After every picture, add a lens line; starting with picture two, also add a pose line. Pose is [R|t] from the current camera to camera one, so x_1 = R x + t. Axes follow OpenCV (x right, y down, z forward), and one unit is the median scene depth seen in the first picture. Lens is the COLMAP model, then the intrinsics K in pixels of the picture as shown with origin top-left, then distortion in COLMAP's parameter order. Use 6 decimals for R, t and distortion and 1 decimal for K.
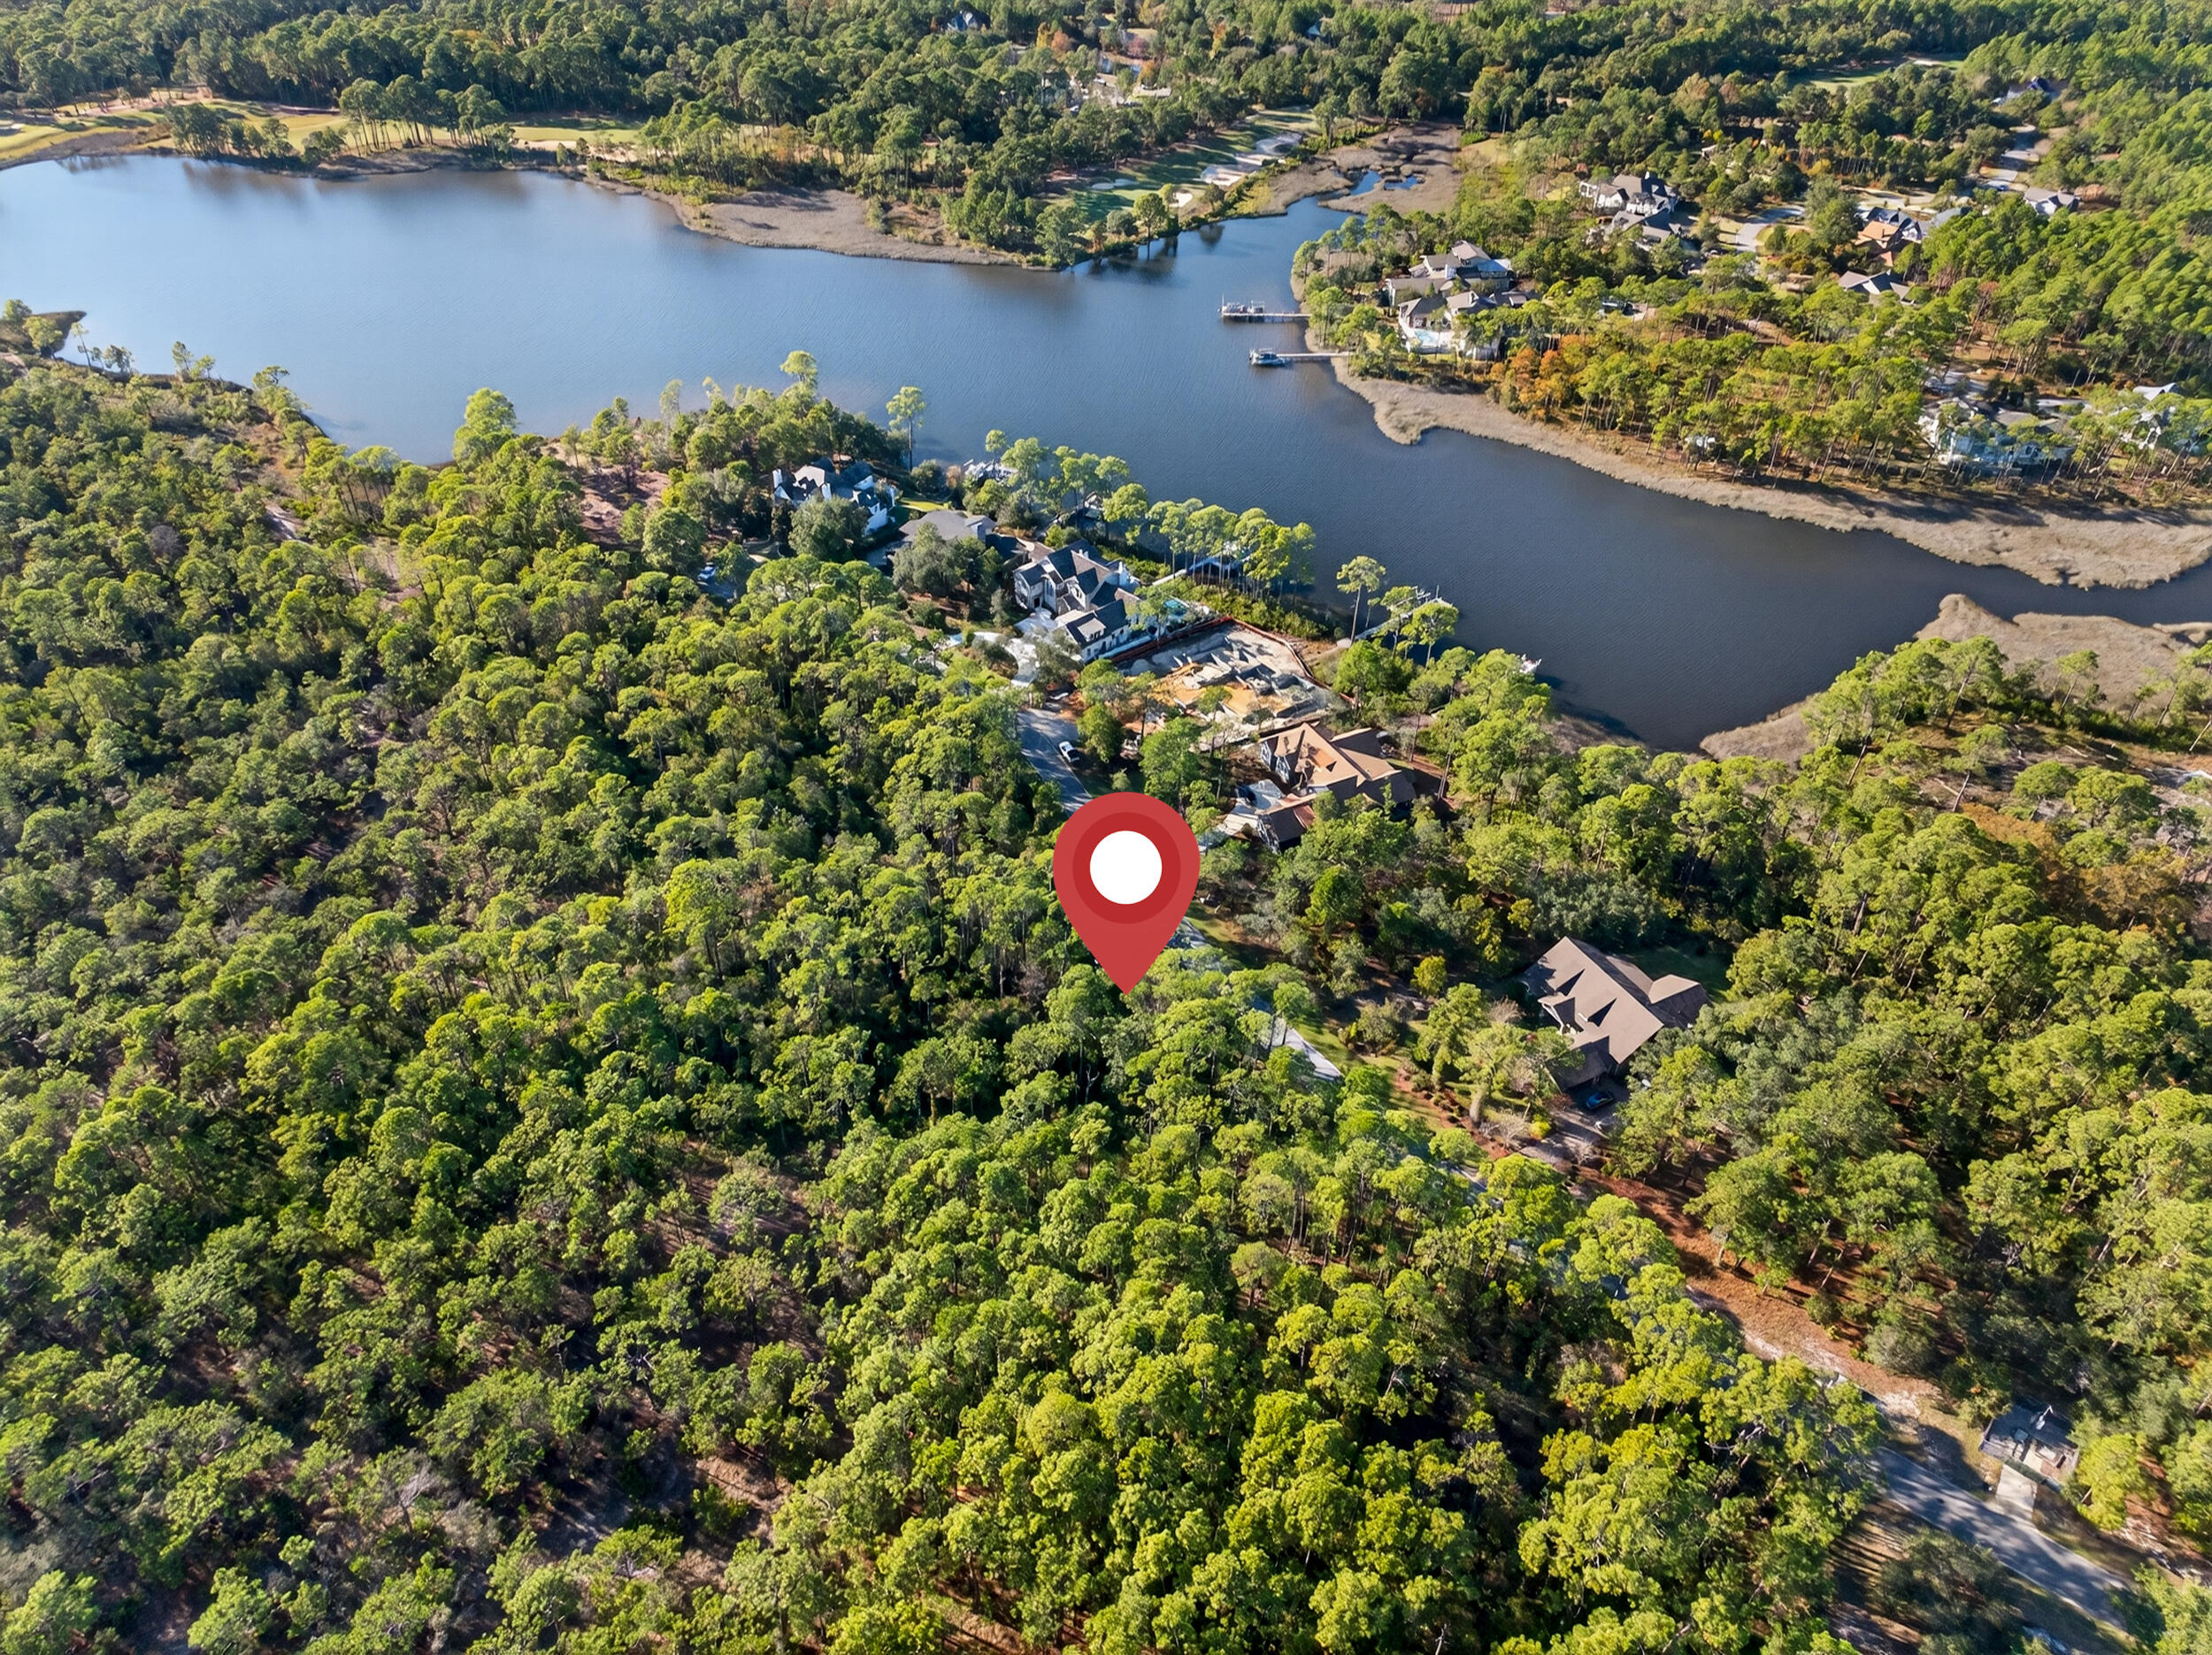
lens RADIAL K [[1540.1, 0, 1107.3], [0, 1540.1, 835.3], [0, 0, 1]] dist [0.000429, -0.002341]
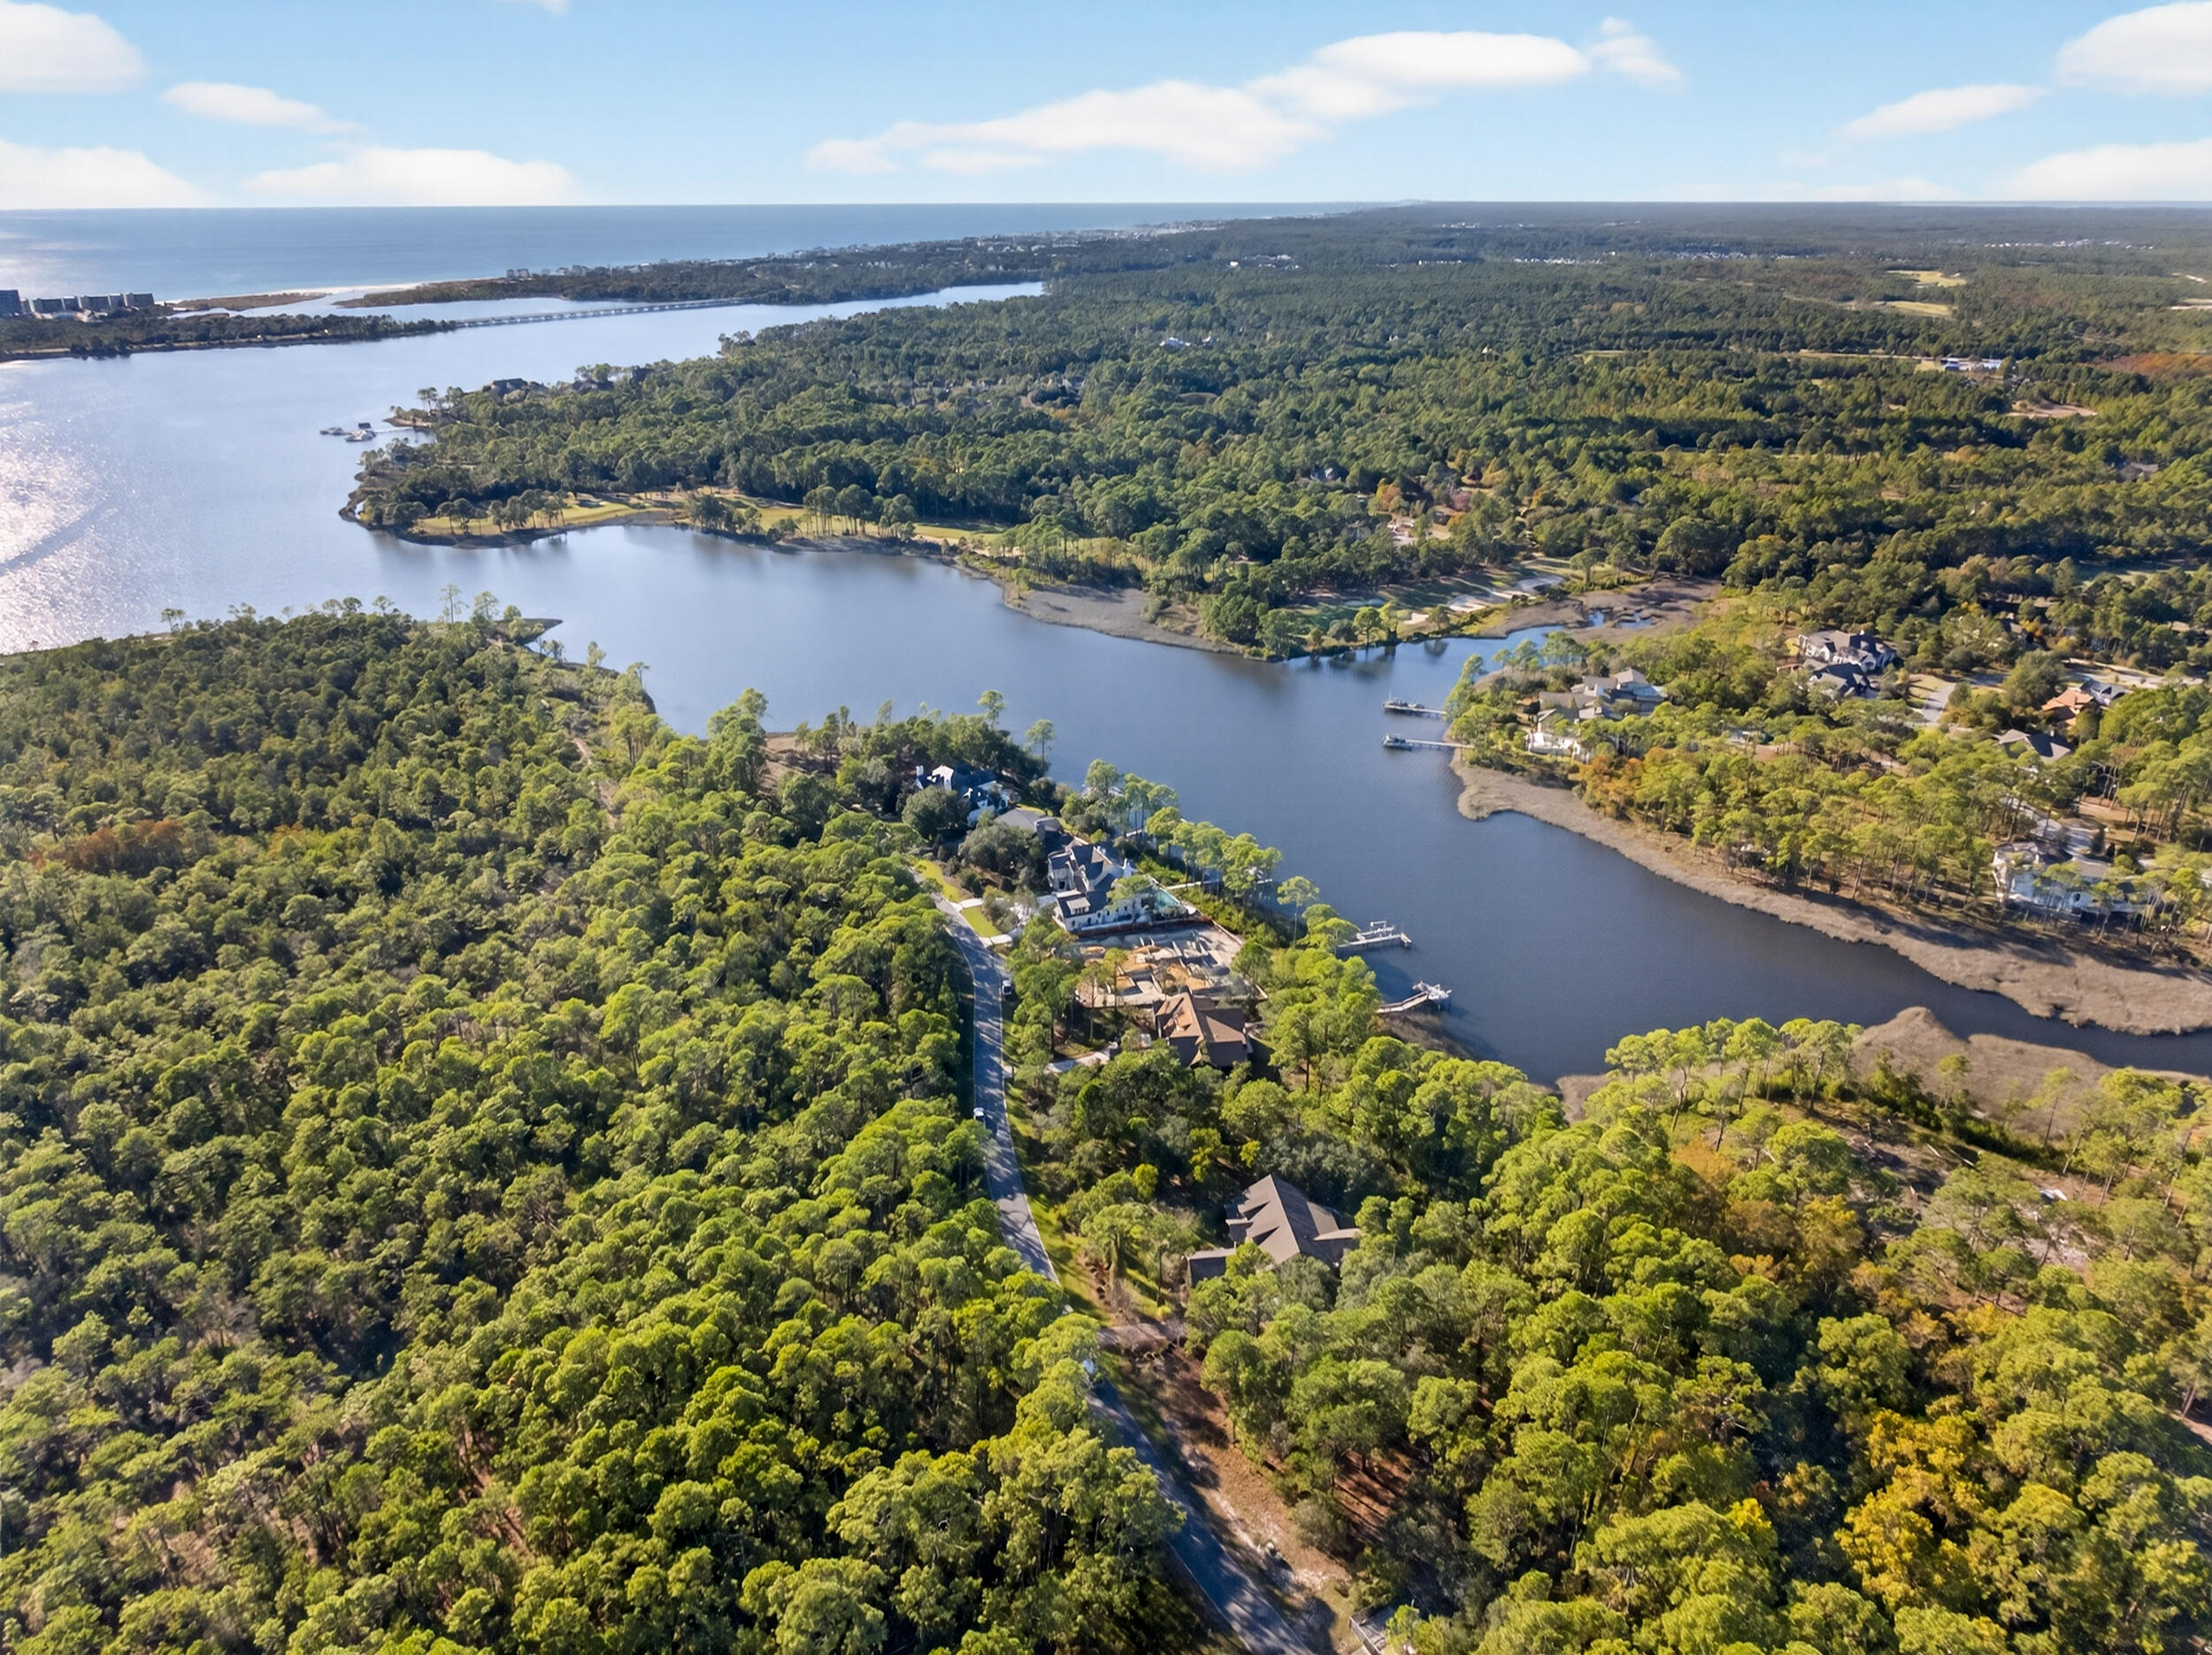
lens RADIAL K [[1540.1, 0, 1109.5], [0, 1540.1, 811.4], [0, 0, 1]] dist [0.000429, -0.002341]
pose [[0.939770, 0.122153, -0.319234, 0.359275], [-0.204780, 0.949002, -0.239707, 0.075239], [0.273673, 0.290643, 0.916859, -0.119839]]
